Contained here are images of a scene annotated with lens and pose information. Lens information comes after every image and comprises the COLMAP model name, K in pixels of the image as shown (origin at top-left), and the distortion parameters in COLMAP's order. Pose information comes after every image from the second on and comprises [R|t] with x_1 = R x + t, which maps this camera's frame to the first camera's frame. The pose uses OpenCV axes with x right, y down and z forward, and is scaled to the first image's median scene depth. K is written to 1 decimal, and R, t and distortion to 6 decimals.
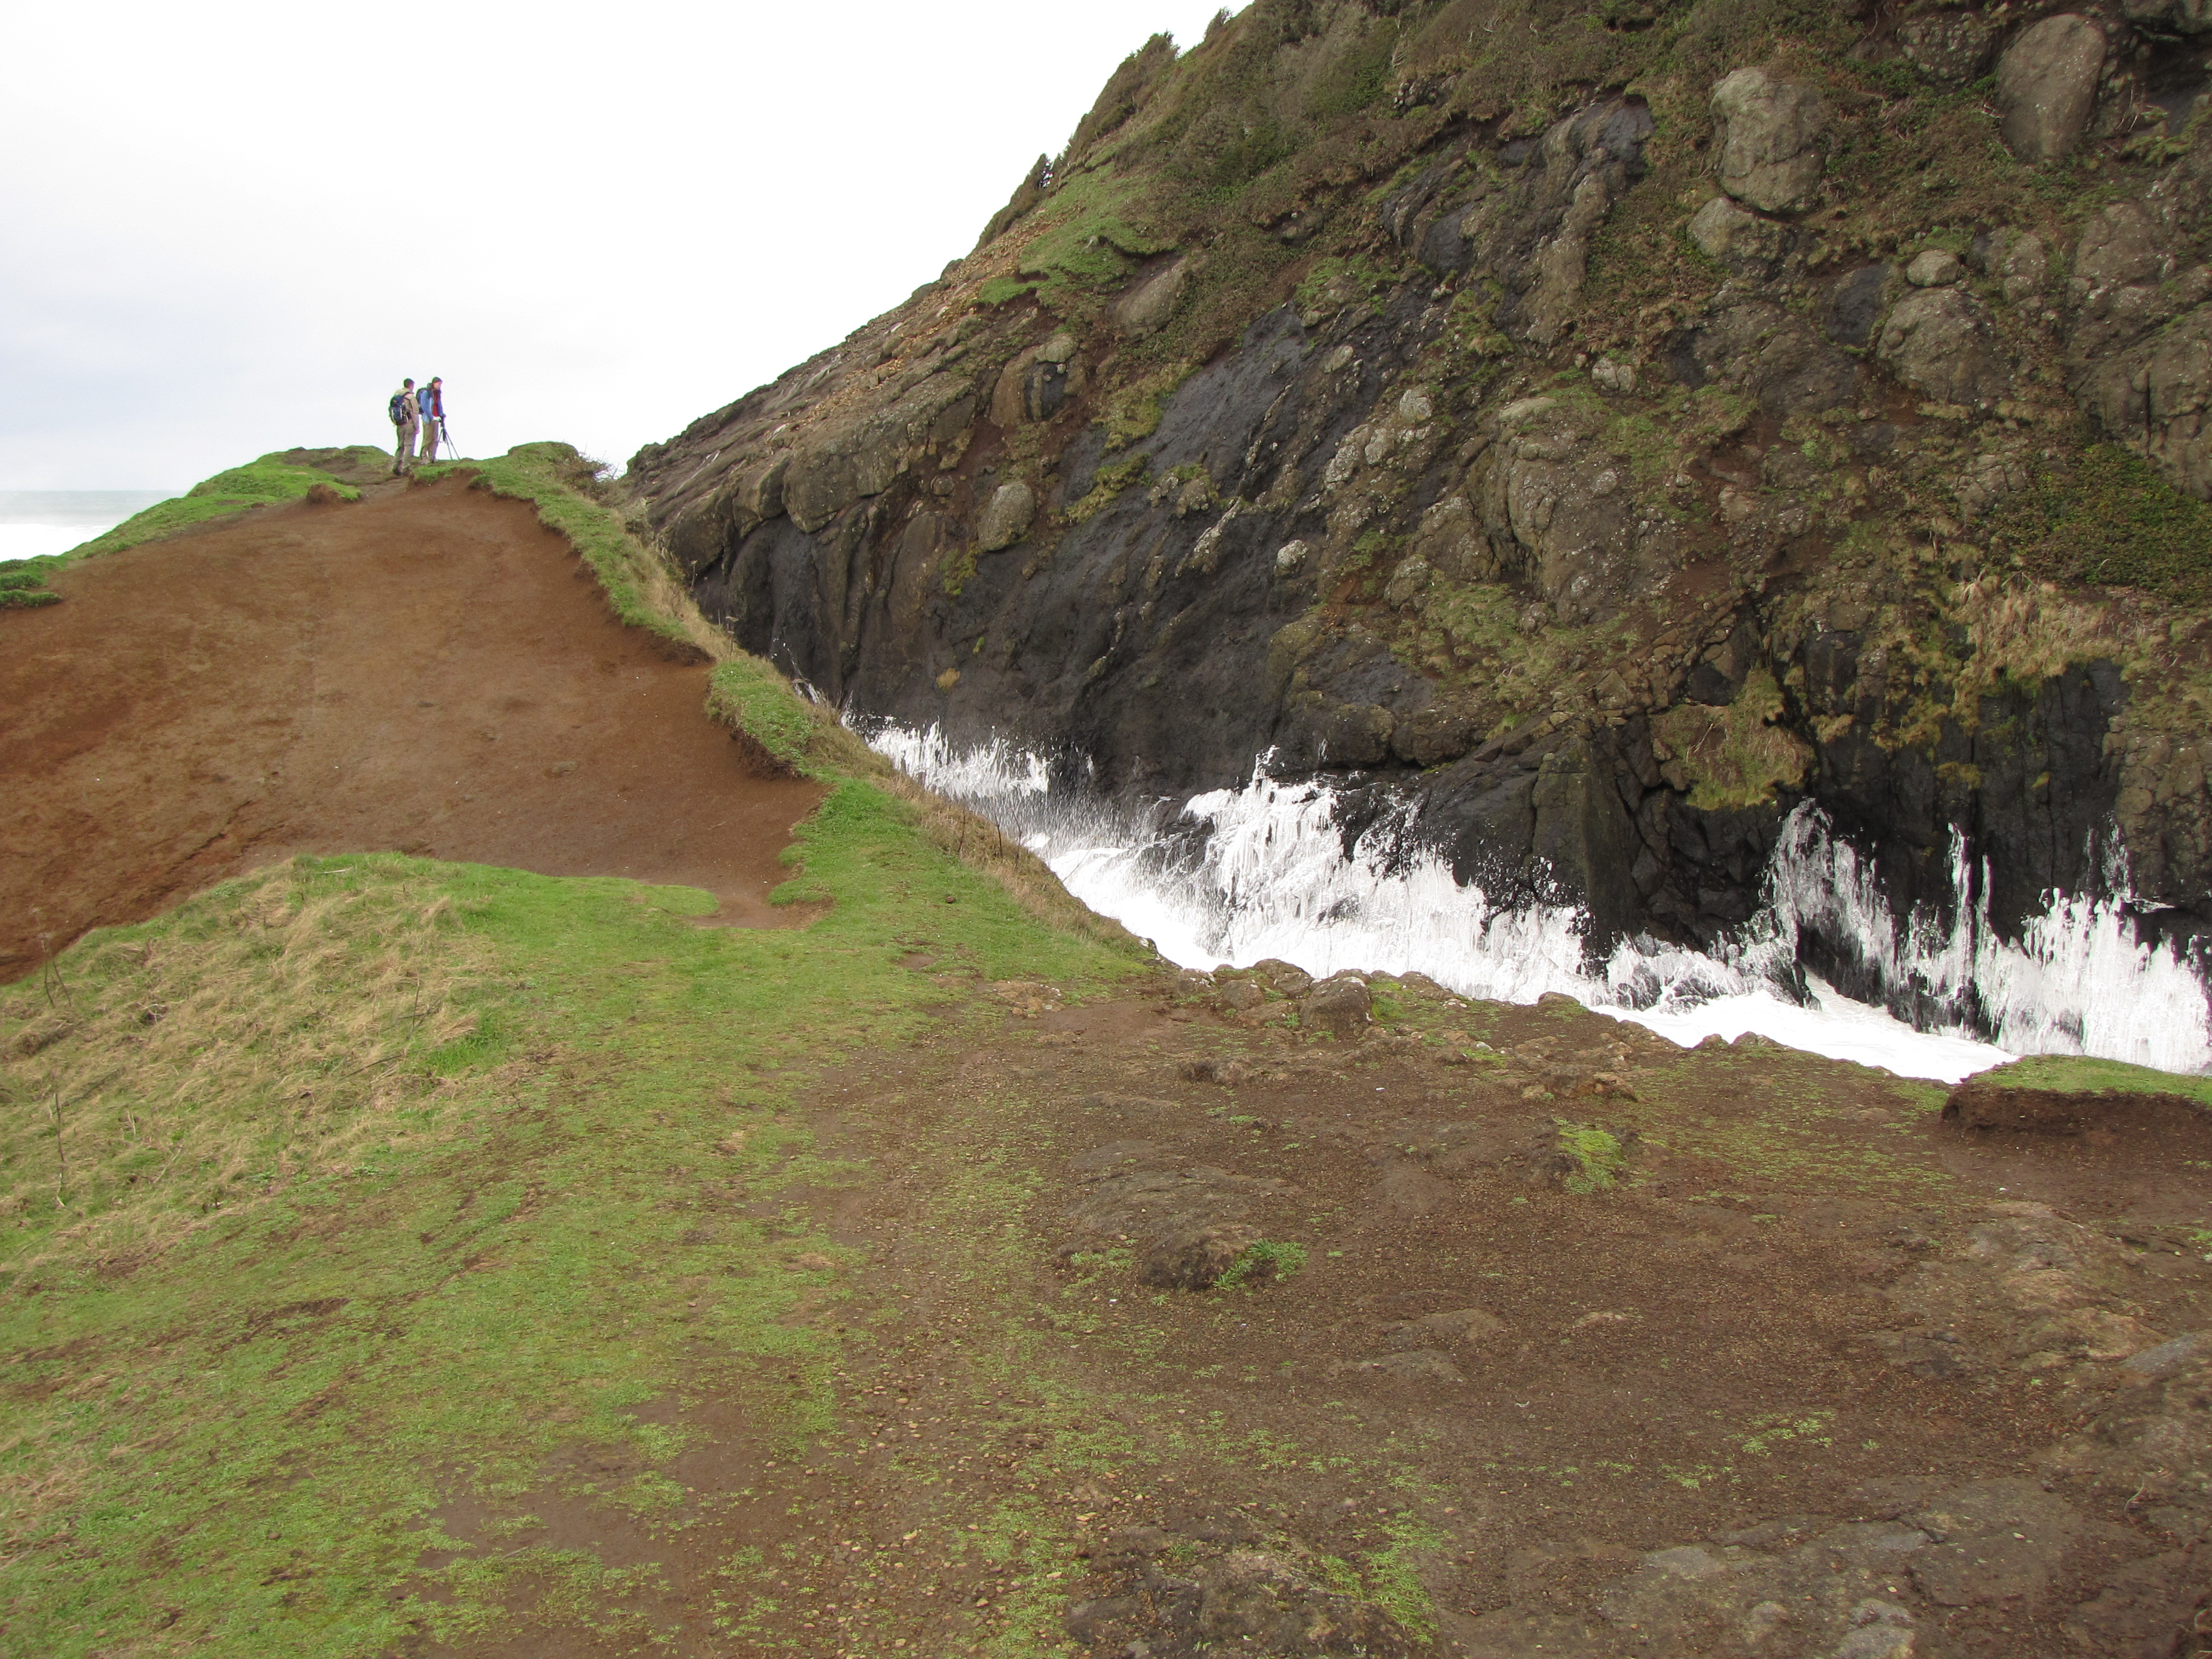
lens RADIAL K [[1878.3, 0, 1158.5], [0, 1878.3, 764.6], [0, 0, 1]] dist [-0.186031, 0.169909]
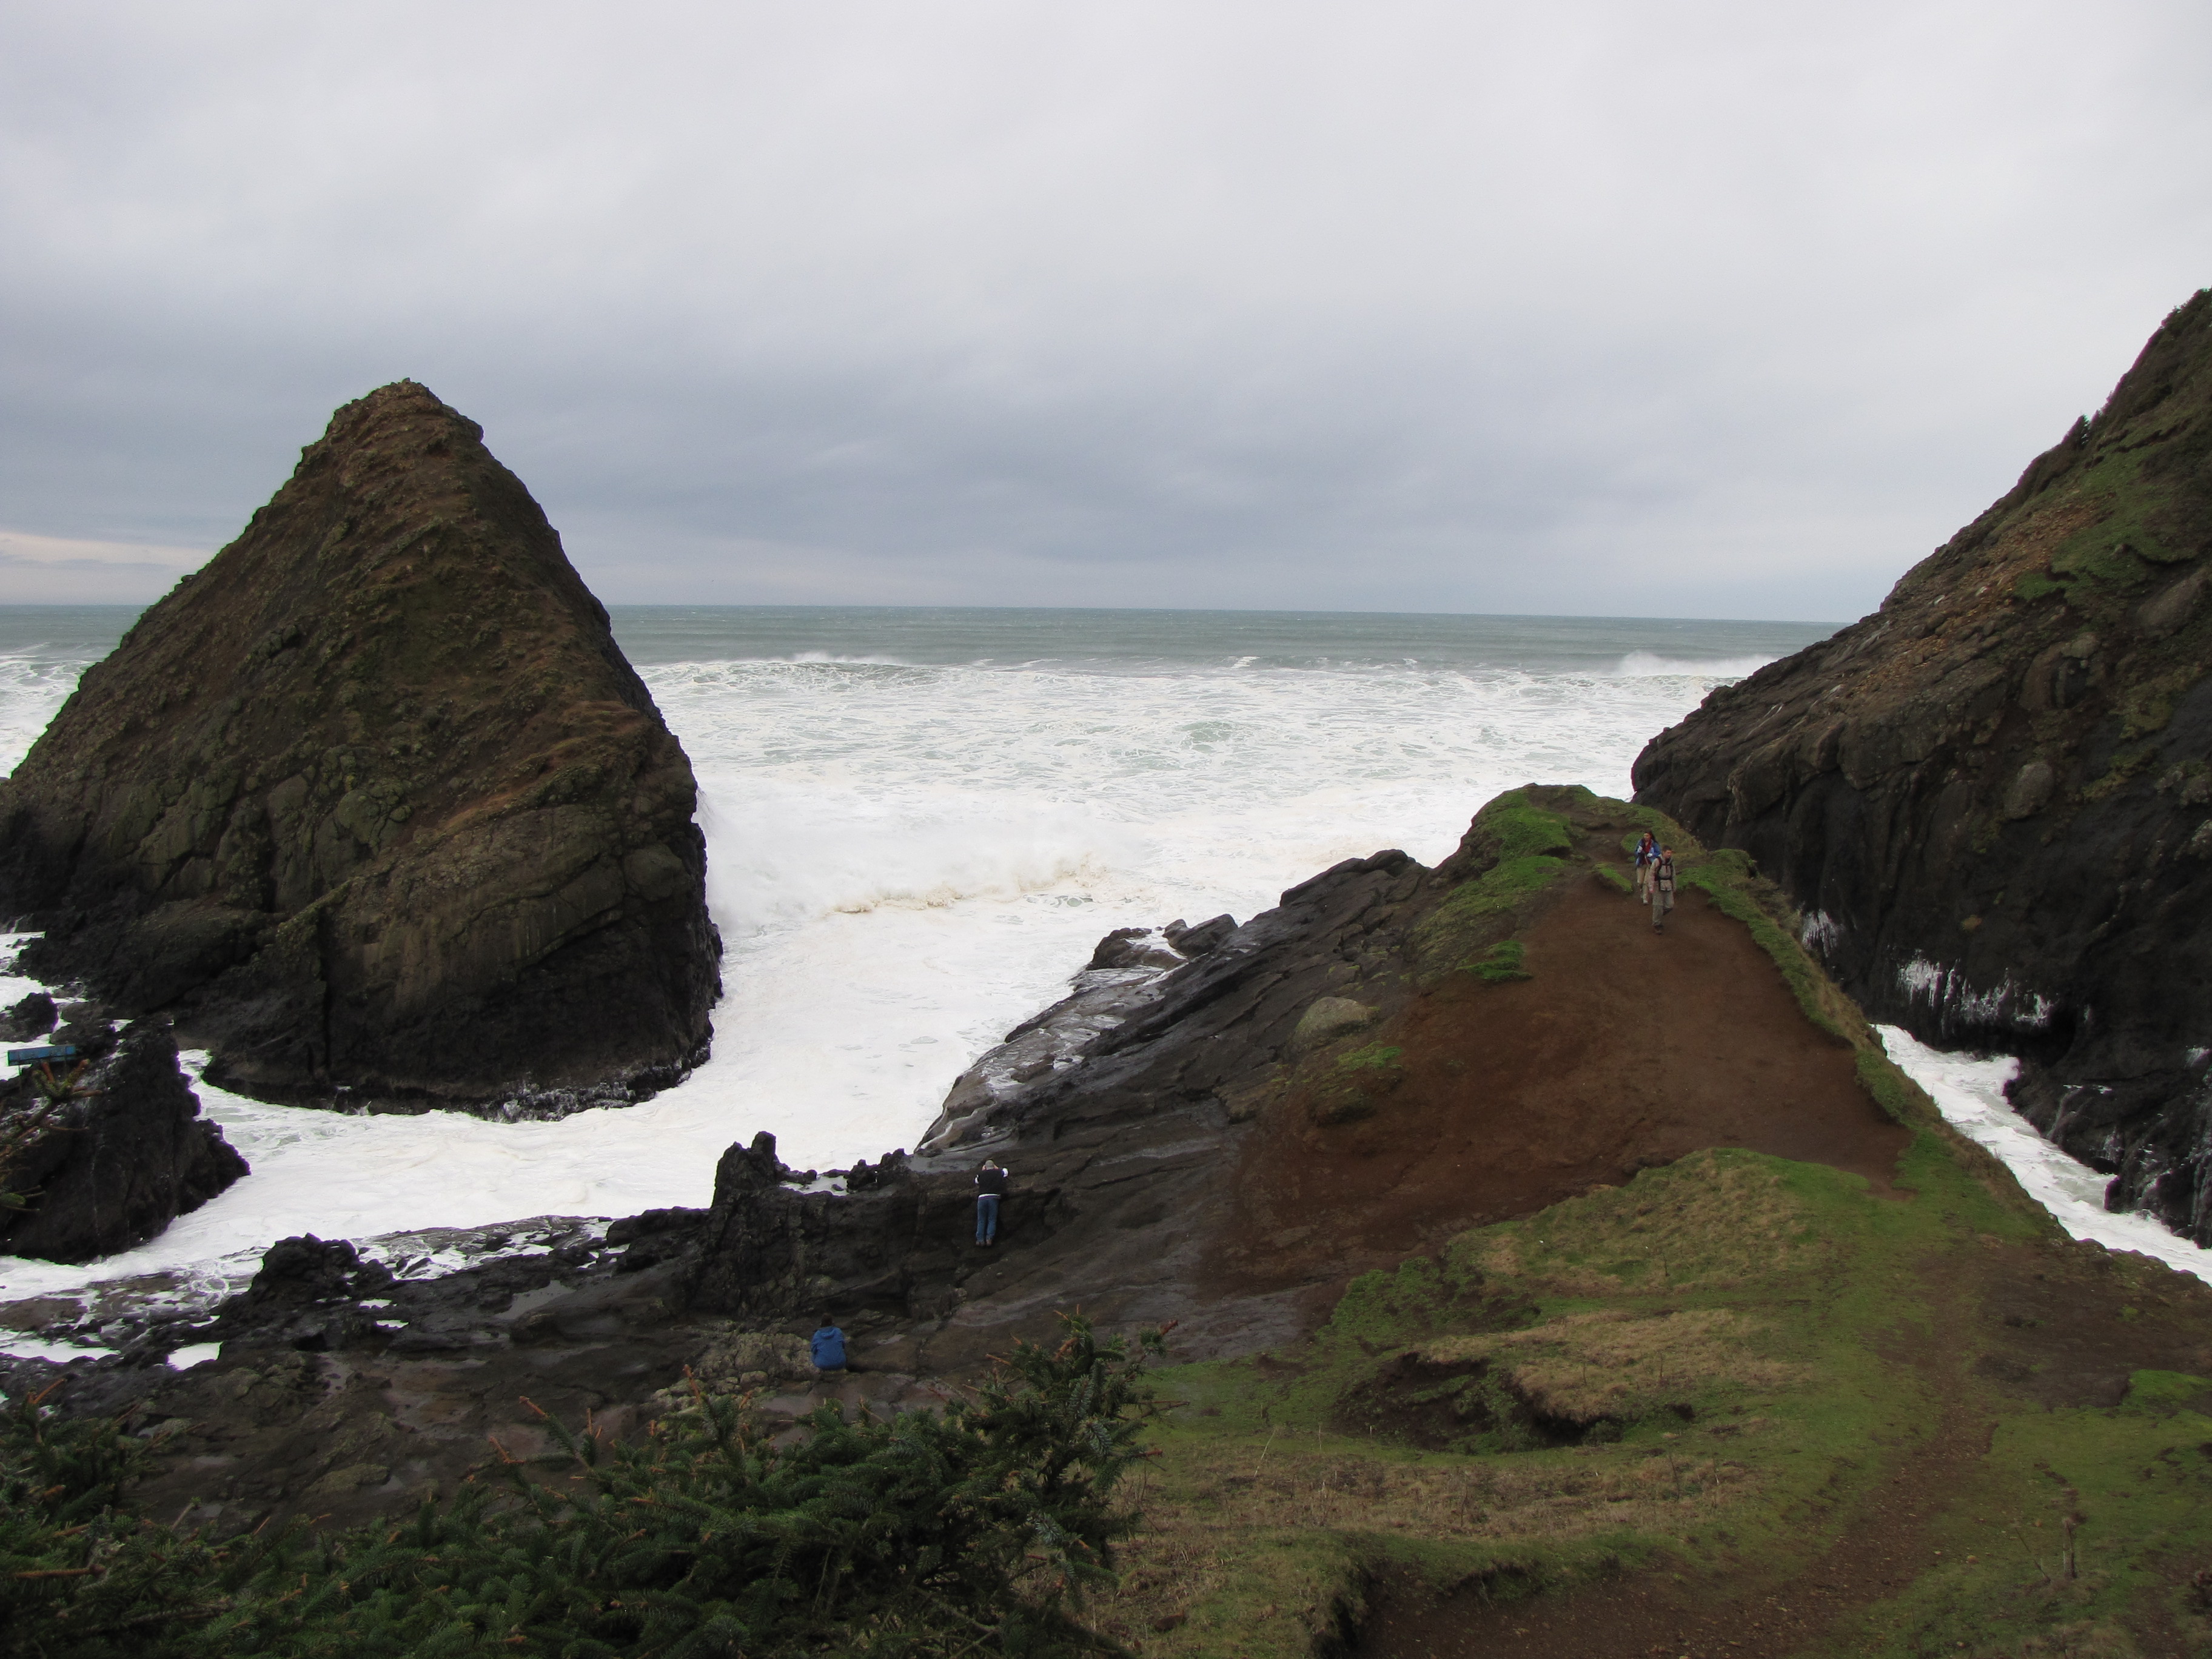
lens RADIAL K [[1878.3, 0, 1158.5], [0, 1878.3, 764.6], [0, 0, 1]] dist [-0.186031, 0.169909]
pose [[0.860546, 0.044095, -0.507461, 0.027402], [-0.078821, 0.995774, -0.047137, -0.049908], [0.503238, 0.080562, 0.860384, -0.278209]]
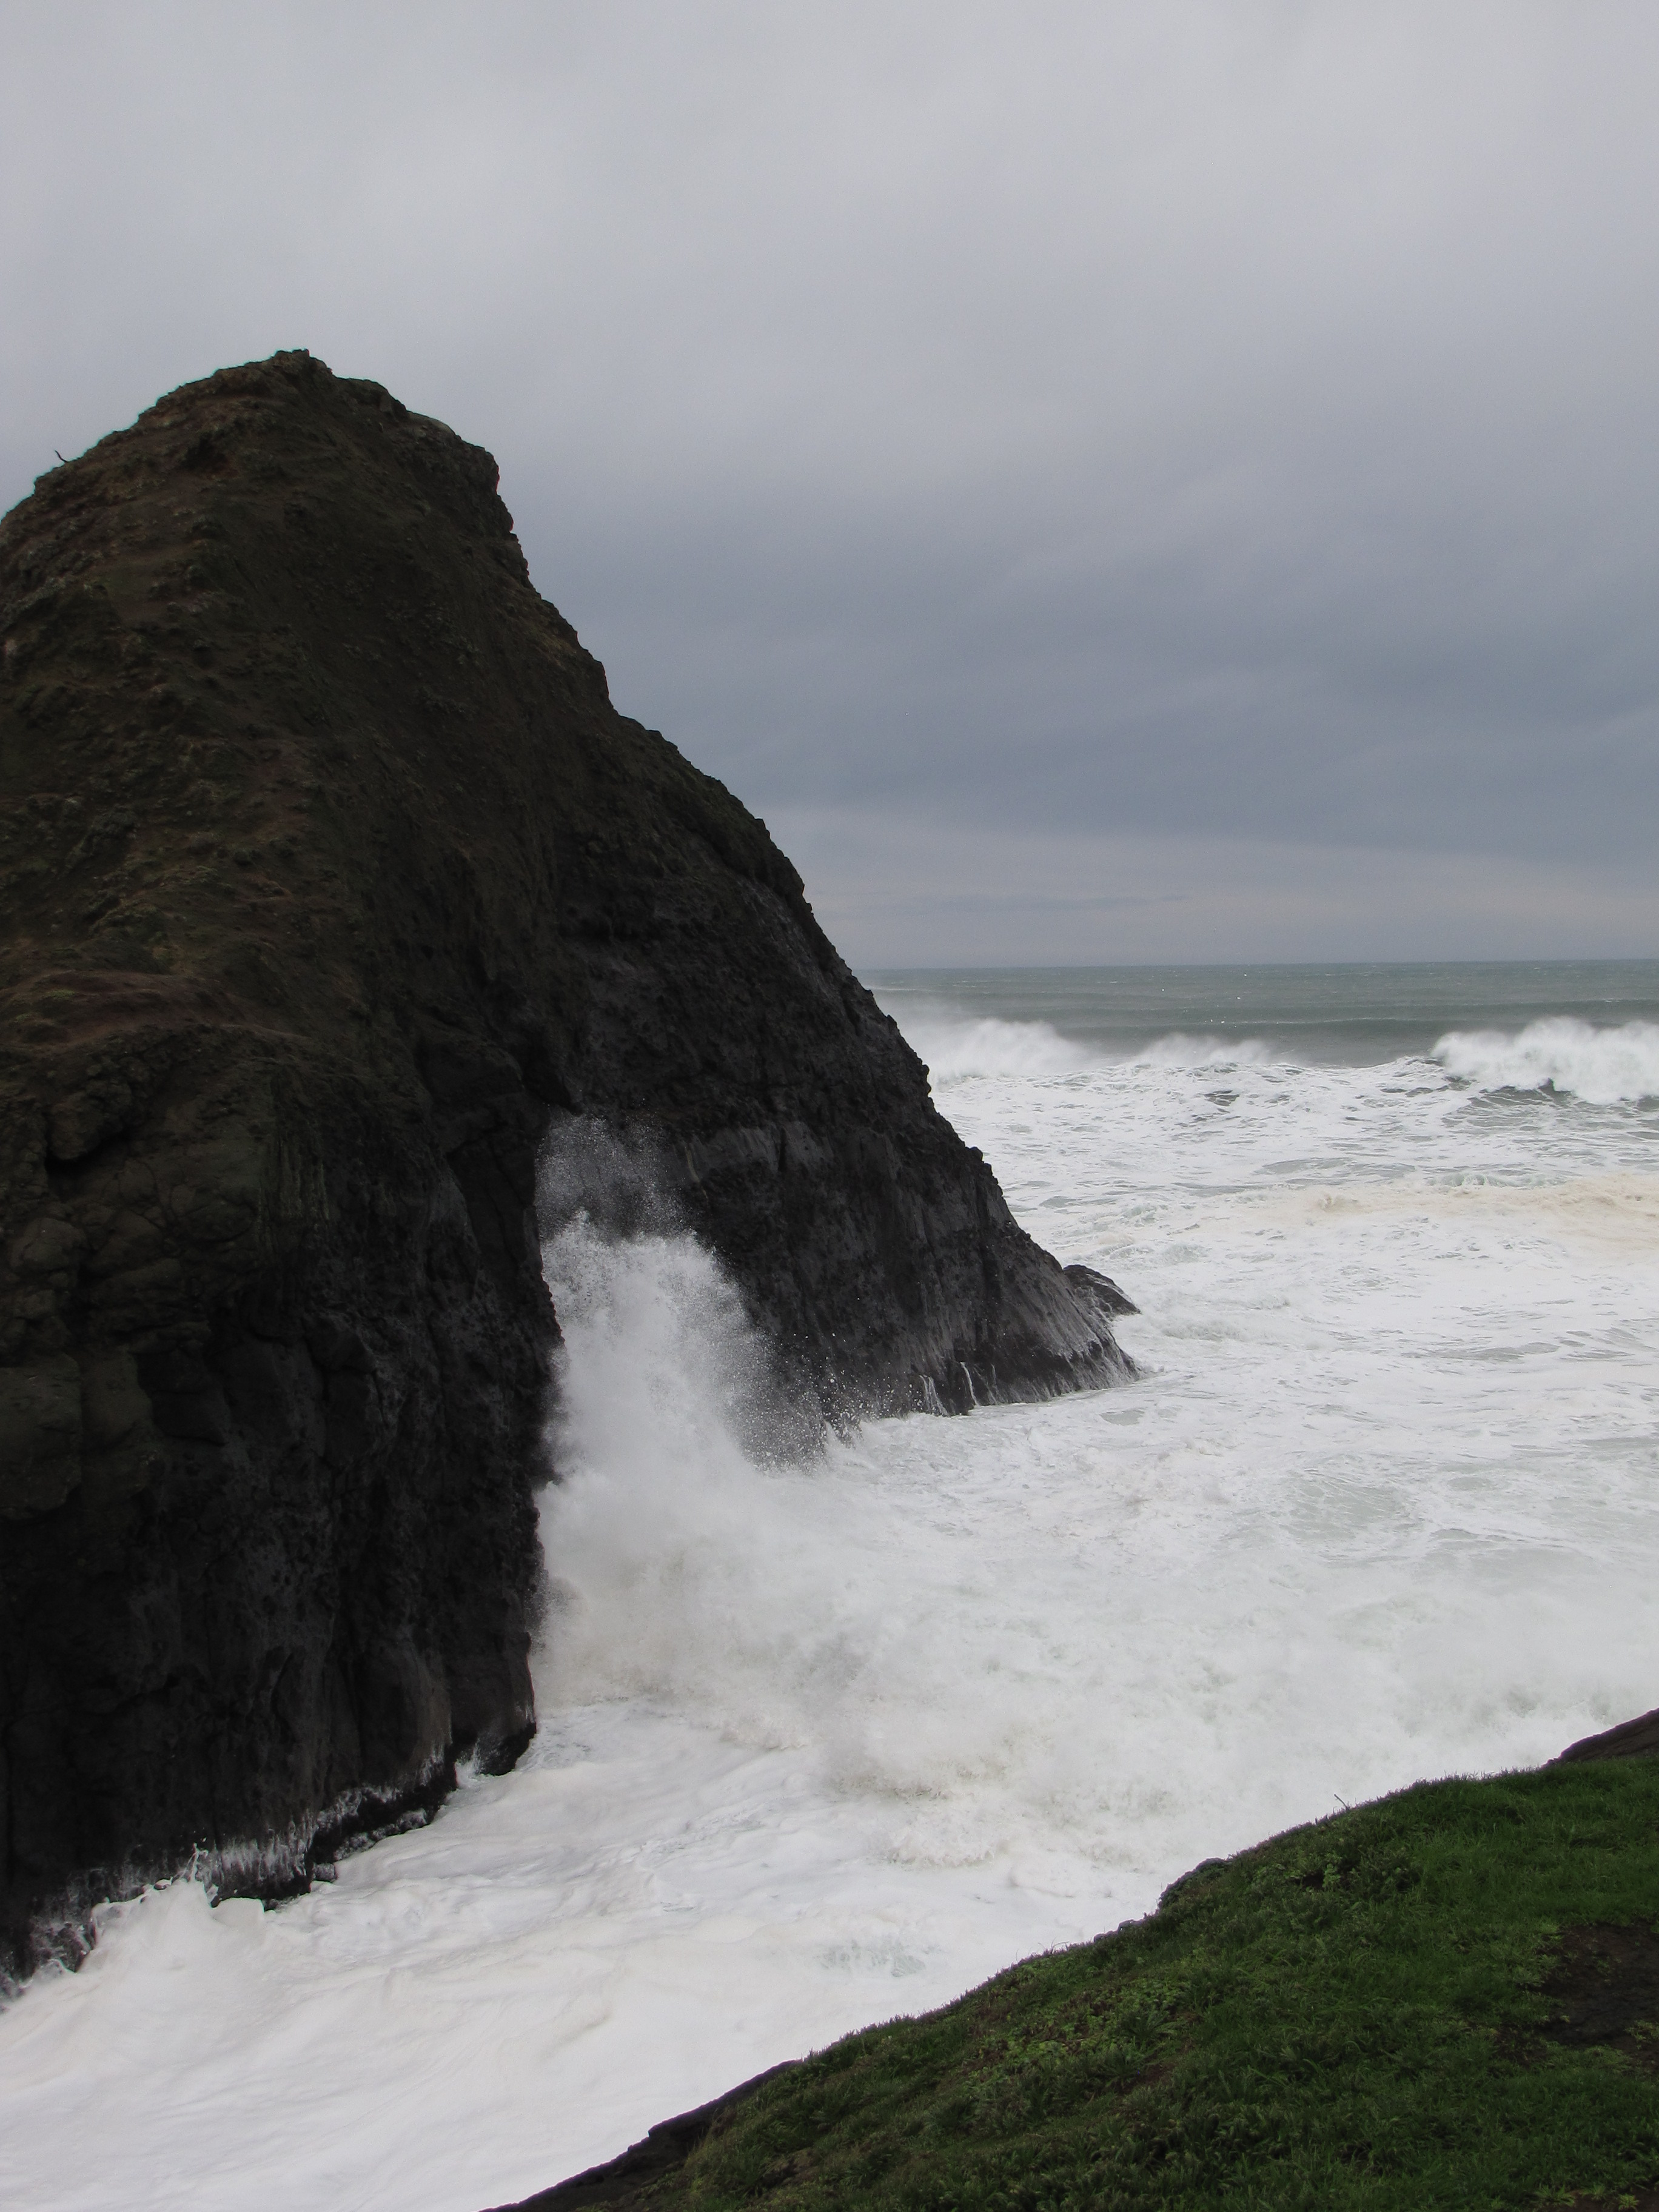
lens RADIAL K [[3261.5, 0, 798.0], [0, 3261.5, 1017.6], [0, 0, 1]] dist [-0.004554, 0.424695]
pose [[0.523787, -0.001617, -0.851848, -0.131969], [-0.108880, 0.991669, -0.068831, -0.071387], [0.844862, 0.128801, 0.519247, 0.308578]]
